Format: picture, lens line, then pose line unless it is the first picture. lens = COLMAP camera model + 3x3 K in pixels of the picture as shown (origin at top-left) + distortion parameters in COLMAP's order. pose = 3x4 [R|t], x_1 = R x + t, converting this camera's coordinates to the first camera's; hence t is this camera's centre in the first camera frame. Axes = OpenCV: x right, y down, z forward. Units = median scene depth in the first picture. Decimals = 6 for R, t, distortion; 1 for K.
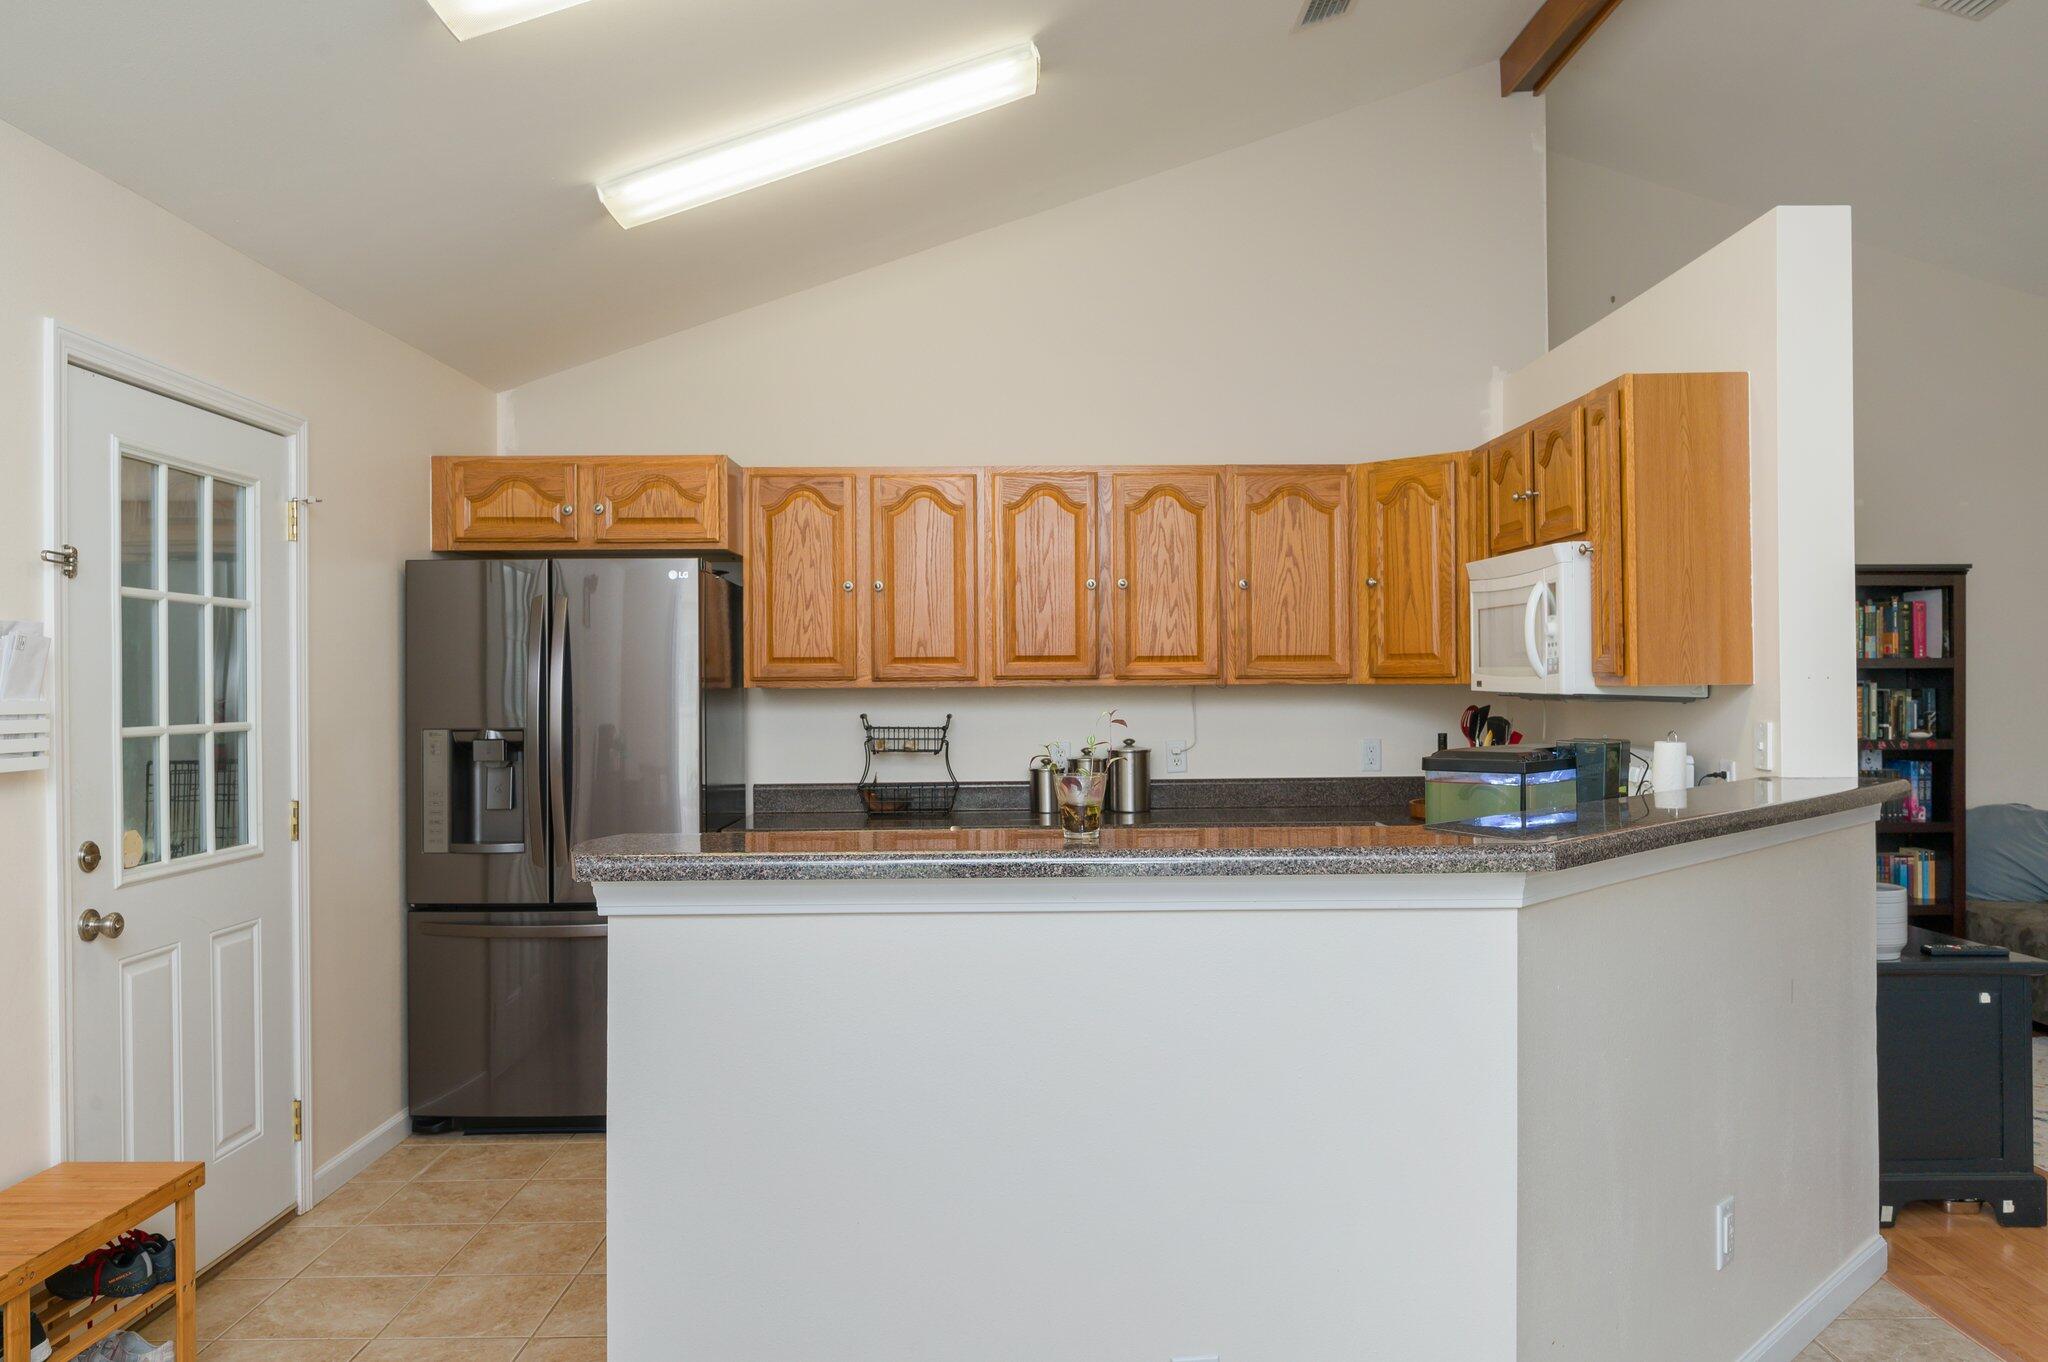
lens RADIAL K [[1466.8, 0, 1022.6], [0, 1466.8, 682.9], [0, 0, 1]] dist [-0.006964, 0.004585]
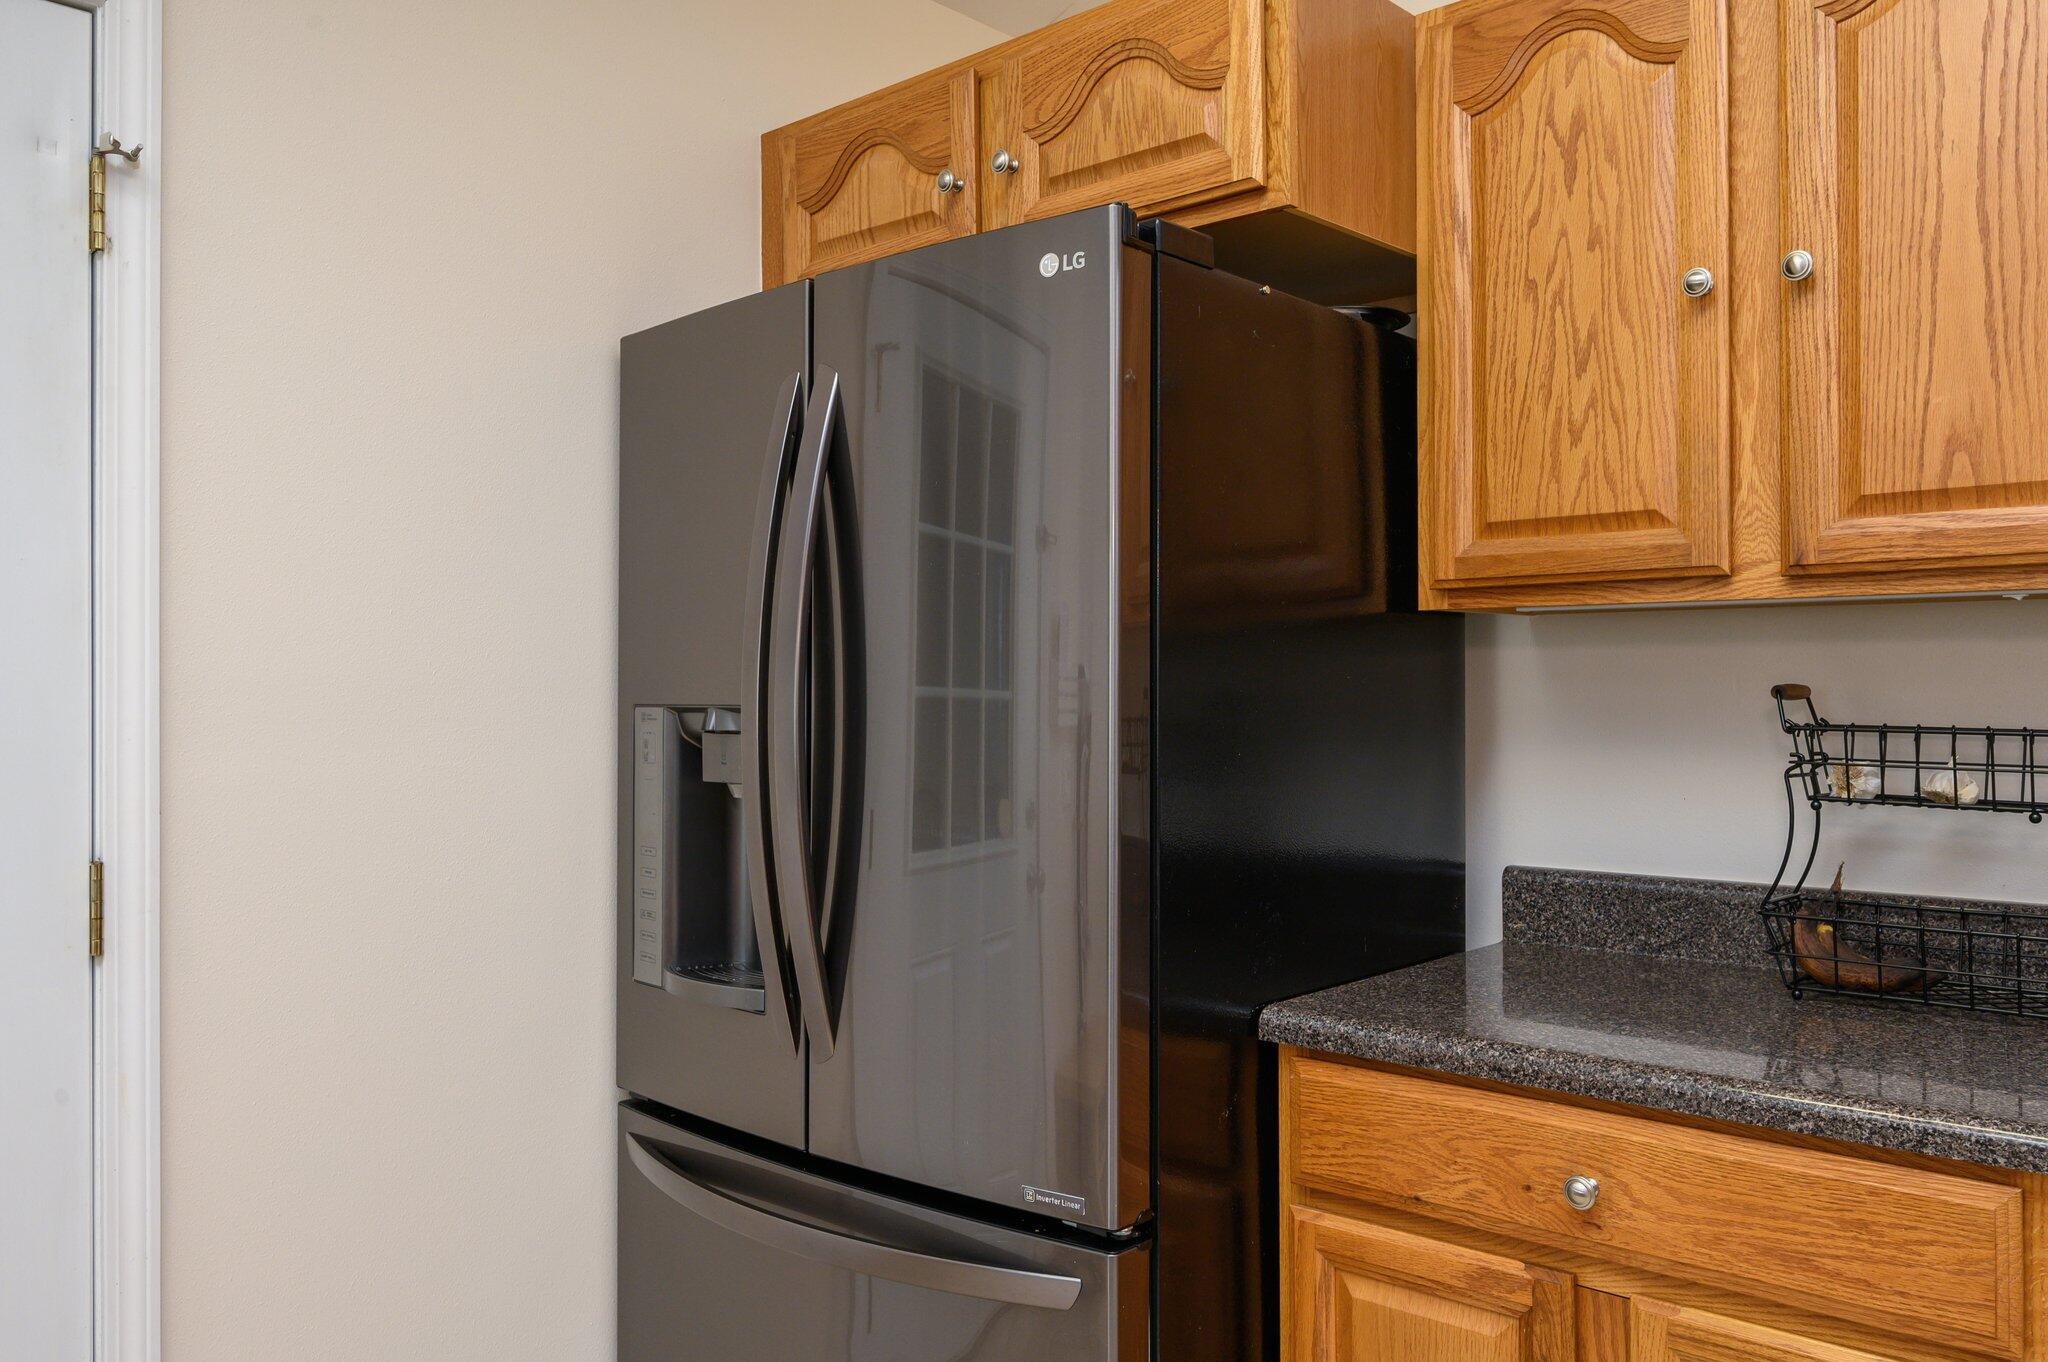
lens RADIAL K [[1540.6, 0, 1053.1], [0, 1540.6, 689.0], [0, 0, 1]] dist [-0.008778, 0.007681]
pose [[0.733243, 0.005645, -0.679943, 0.007081], [-0.000428, 0.999969, 0.007841, 0.020203], [0.679967, -0.005458, 0.733223, 0.653674]]
